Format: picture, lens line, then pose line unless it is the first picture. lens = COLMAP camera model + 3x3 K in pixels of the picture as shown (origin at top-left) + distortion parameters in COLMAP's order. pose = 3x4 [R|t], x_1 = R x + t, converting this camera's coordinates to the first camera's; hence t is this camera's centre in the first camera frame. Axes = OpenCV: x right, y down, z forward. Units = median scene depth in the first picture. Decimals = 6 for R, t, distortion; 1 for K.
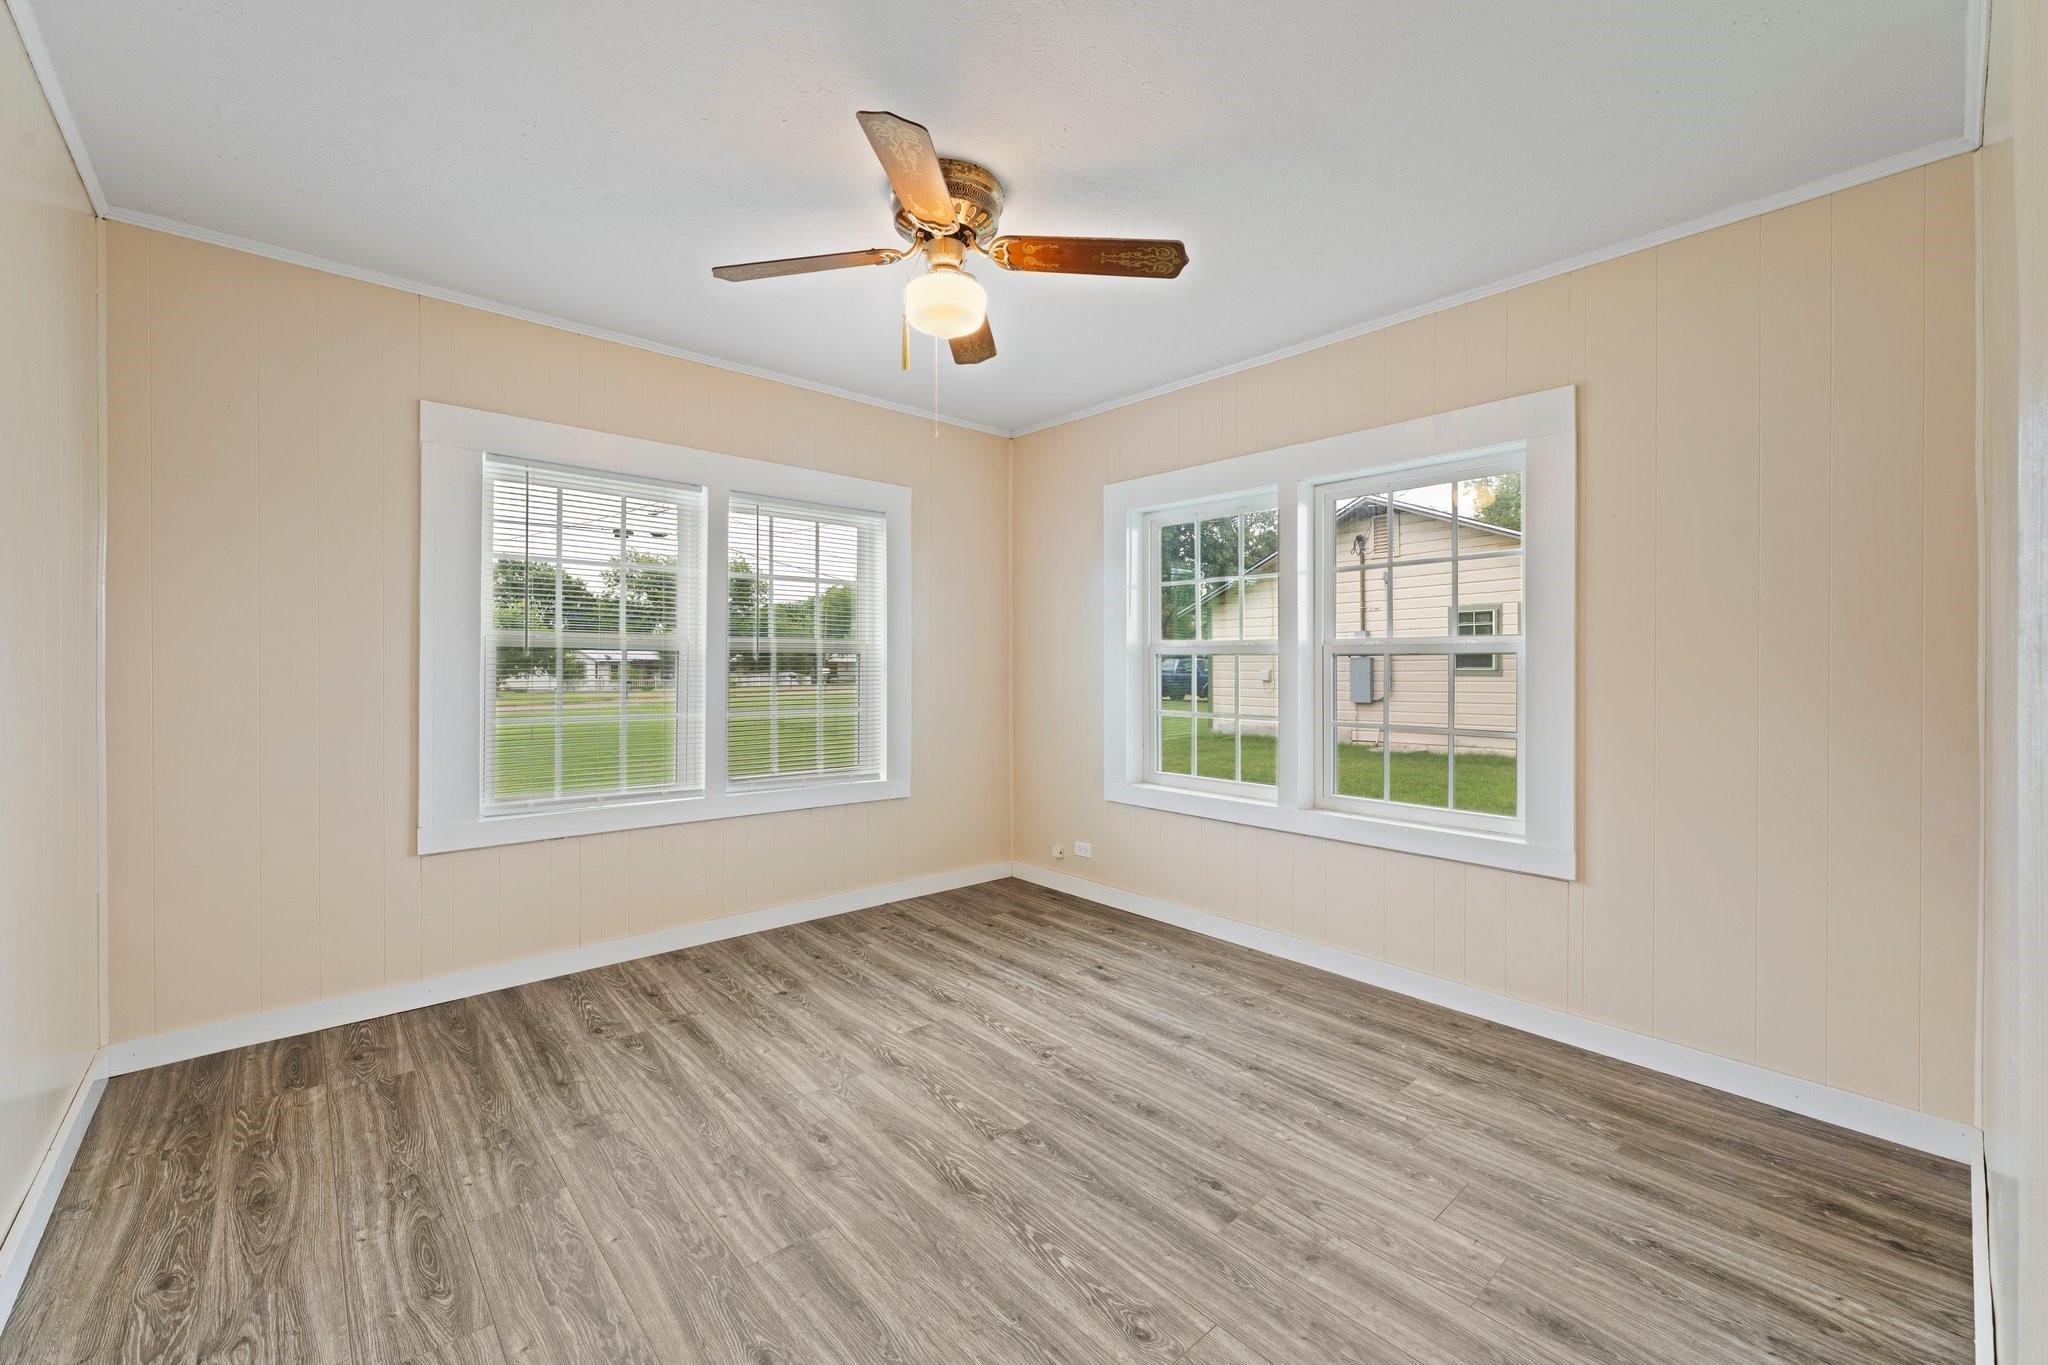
lens RADIAL K [[819.3, 0, 1018.8], [0, 819.3, 671.2], [0, 0, 1]] dist [0.001962, -0.001206]
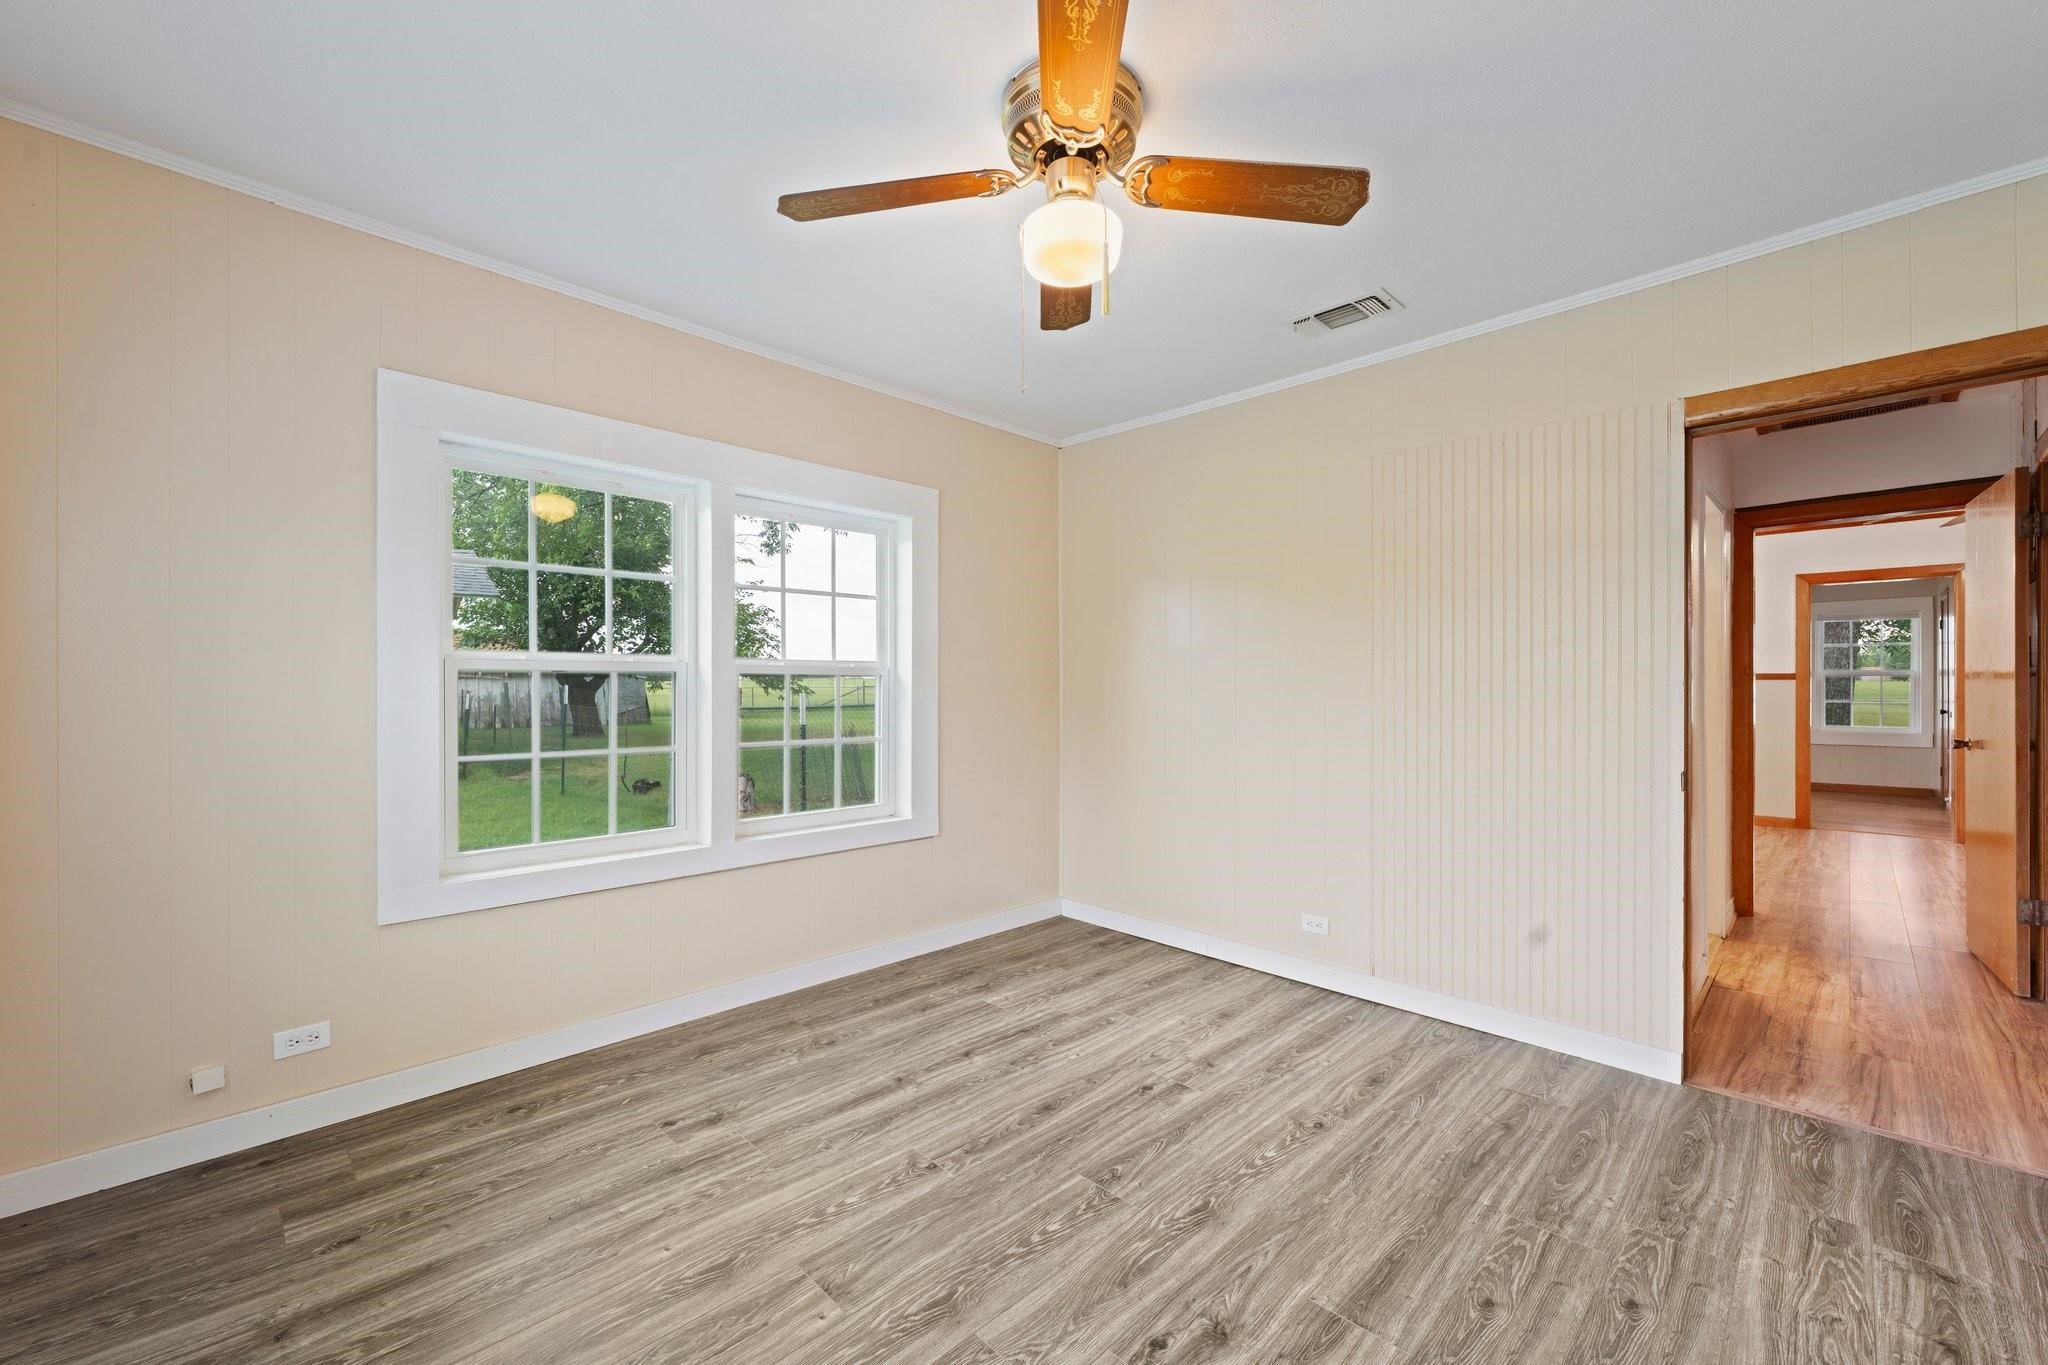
lens RADIAL K [[819.3, 0, 1026.8], [0, 819.3, 687.4], [0, 0, 1]] dist [0.001962, -0.001206]
pose [[-0.054742, -0.007809, 0.998470, -0.757934], [0.007238, 0.999940, 0.008217, -0.013372], [-0.998474, 0.007677, -0.054682, 0.916988]]
